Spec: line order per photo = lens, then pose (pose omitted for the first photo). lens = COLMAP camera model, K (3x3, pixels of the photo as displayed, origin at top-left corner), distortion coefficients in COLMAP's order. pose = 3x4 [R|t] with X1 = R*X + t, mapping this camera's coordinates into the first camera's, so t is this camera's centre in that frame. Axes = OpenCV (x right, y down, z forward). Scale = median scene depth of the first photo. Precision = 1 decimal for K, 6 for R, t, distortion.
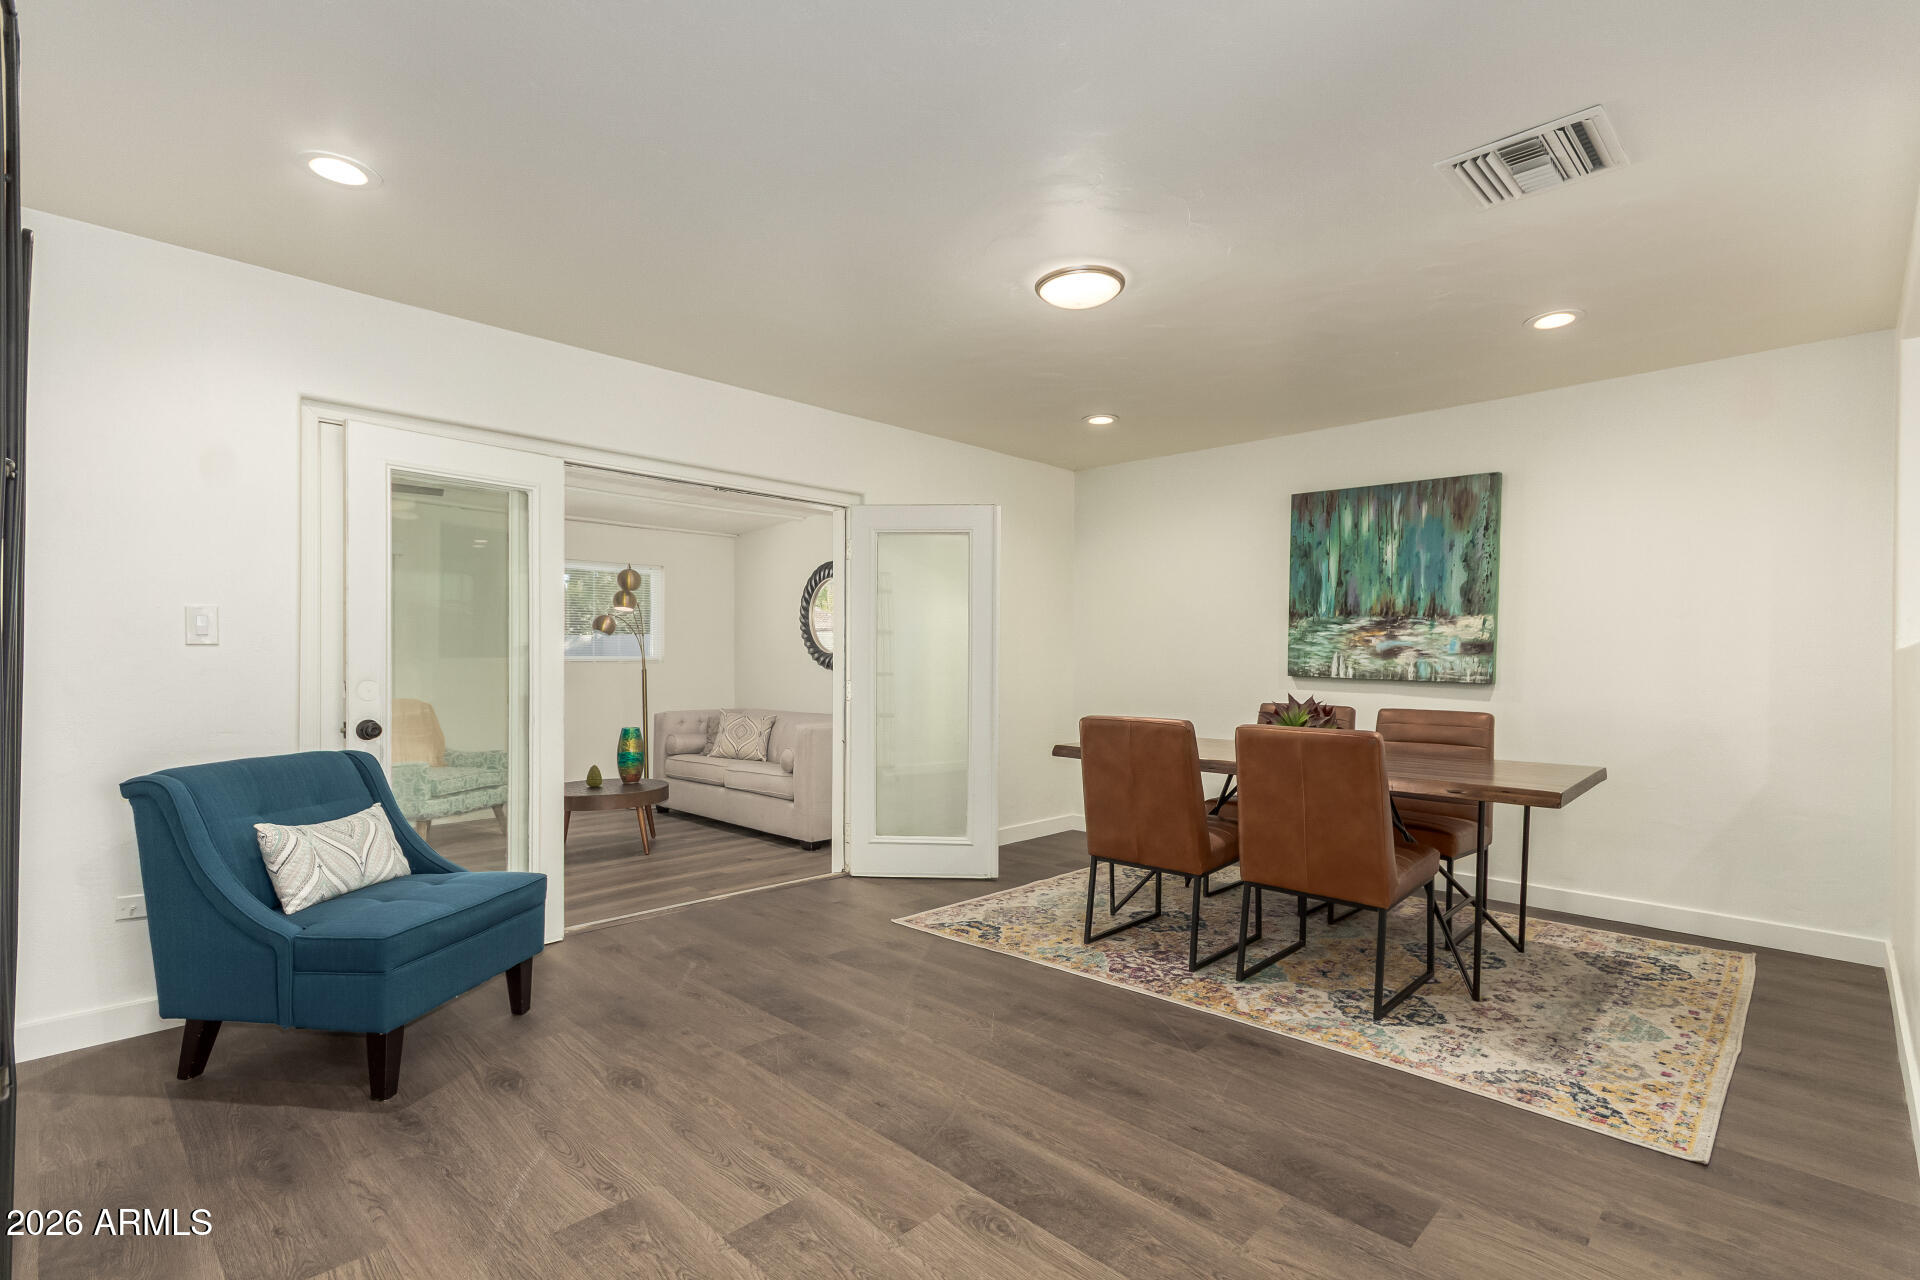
lens RADIAL K [[882.6, 0, 962.0], [0, 882.6, 655.3], [0, 0, 1]] dist [0.003260, 0.000877]
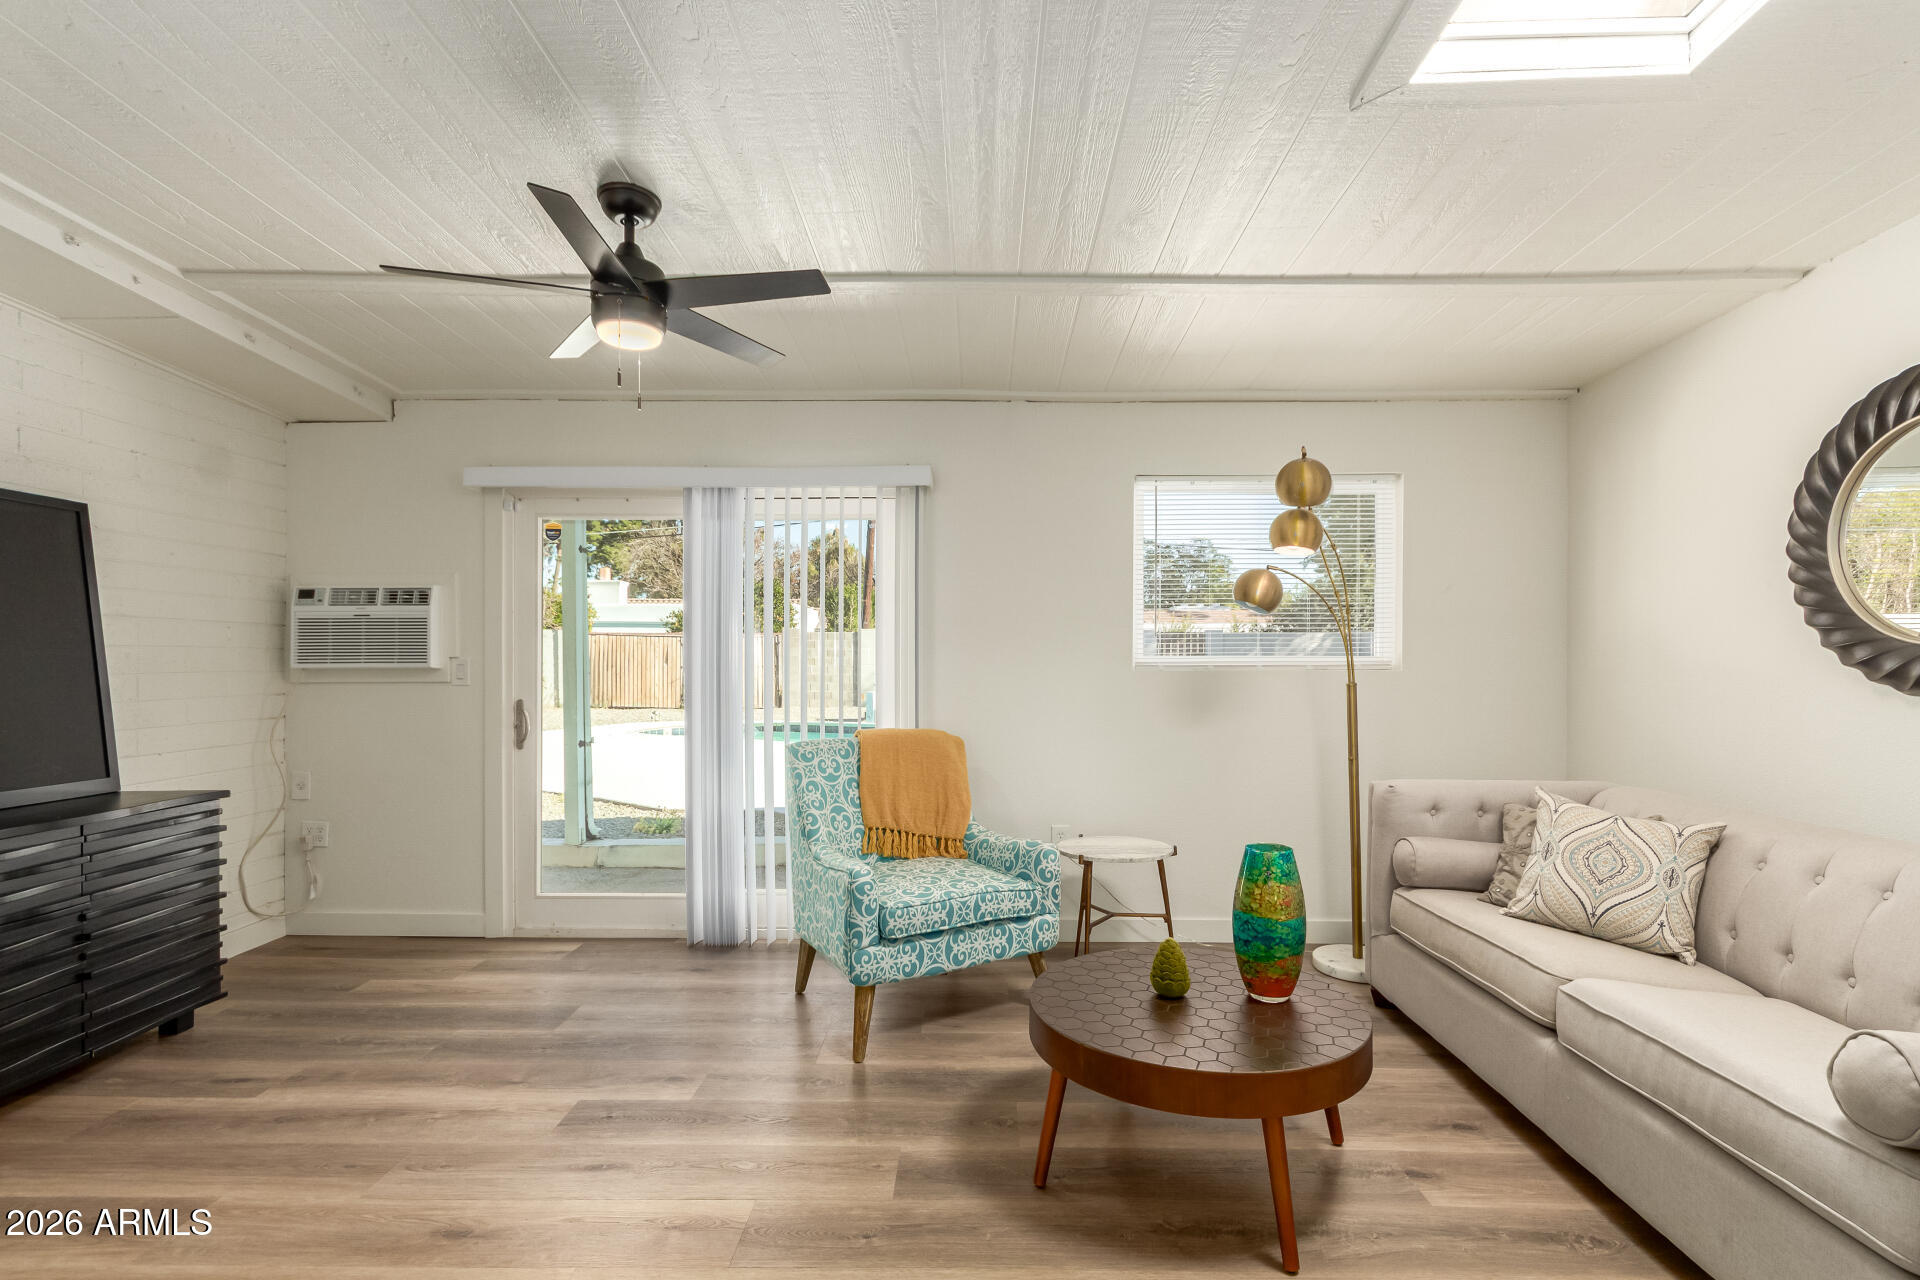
lens RADIAL K [[893.3, 0, 964.5], [0, 893.3, 670.1], [0, 0, 1]] dist [-0.000408, 0.000082]
pose [[0.687546, 0.005400, -0.726121, -0.162727], [-0.000732, 0.999977, 0.006744, 0.004750], [0.726141, -0.004105, 0.687534, 0.547726]]
